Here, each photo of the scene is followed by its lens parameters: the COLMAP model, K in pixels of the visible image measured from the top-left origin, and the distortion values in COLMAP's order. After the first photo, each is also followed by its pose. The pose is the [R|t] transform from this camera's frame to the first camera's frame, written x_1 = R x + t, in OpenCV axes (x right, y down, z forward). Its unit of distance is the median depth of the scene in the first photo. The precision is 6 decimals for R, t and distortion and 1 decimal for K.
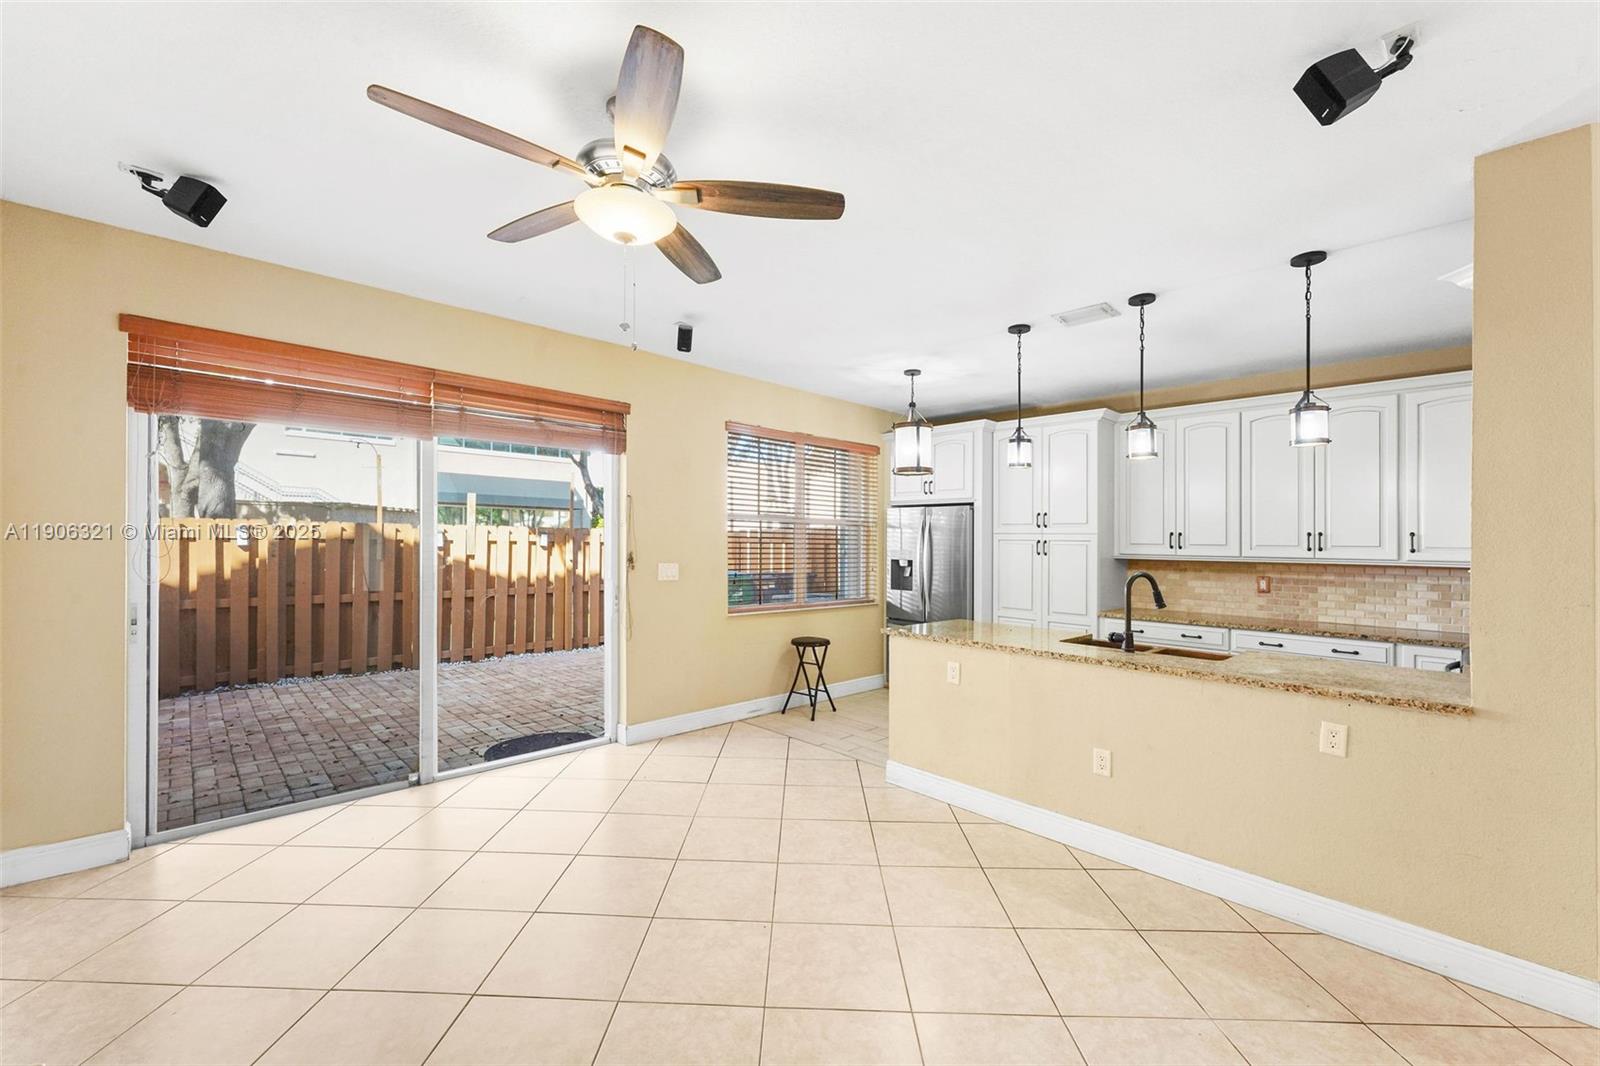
lens RADIAL K [[646.5, 0, 798.4], [0, 646.5, 534.9], [0, 0, 1]] dist [-0.002197, -0.000192]
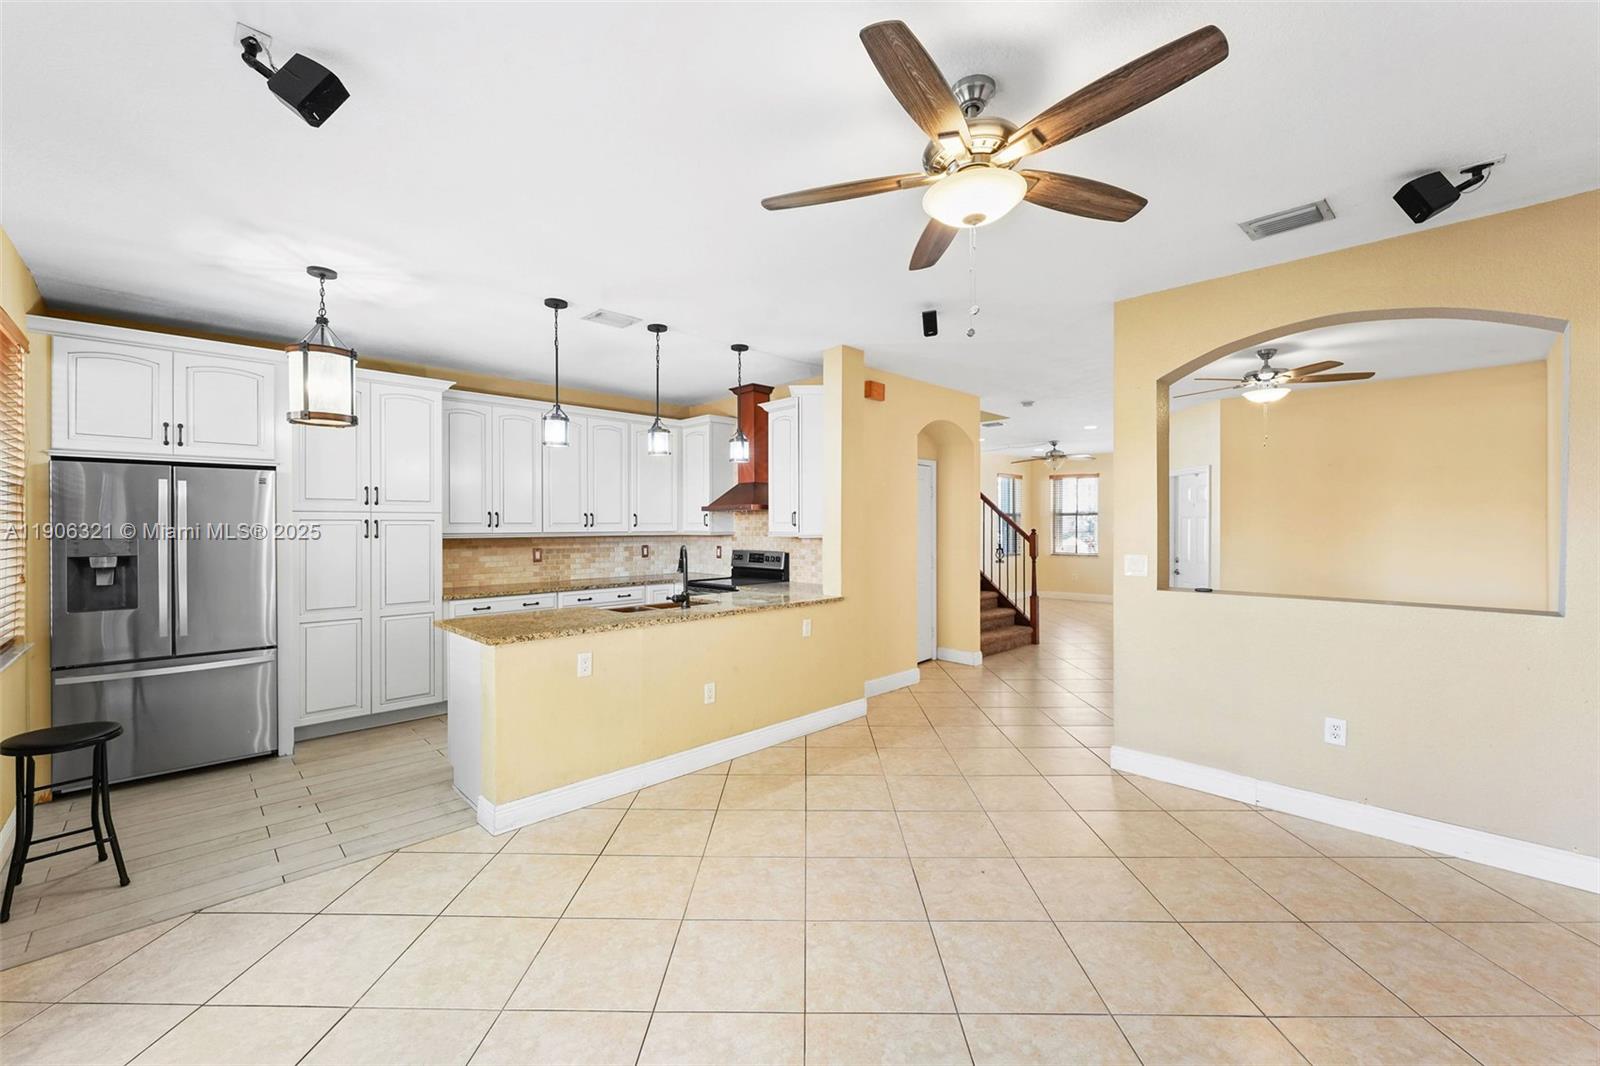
lens RADIAL K [[651.6, 0, 789.9], [0, 651.6, 514.6], [0, 0, 1]] dist [0.000442, 0.000172]
pose [[0.001309, 0.001293, 0.999998, -0.553908], [-0.009383, 0.999955, -0.001280, -0.002919], [-0.999955, -0.009381, 0.001321, 0.560824]]
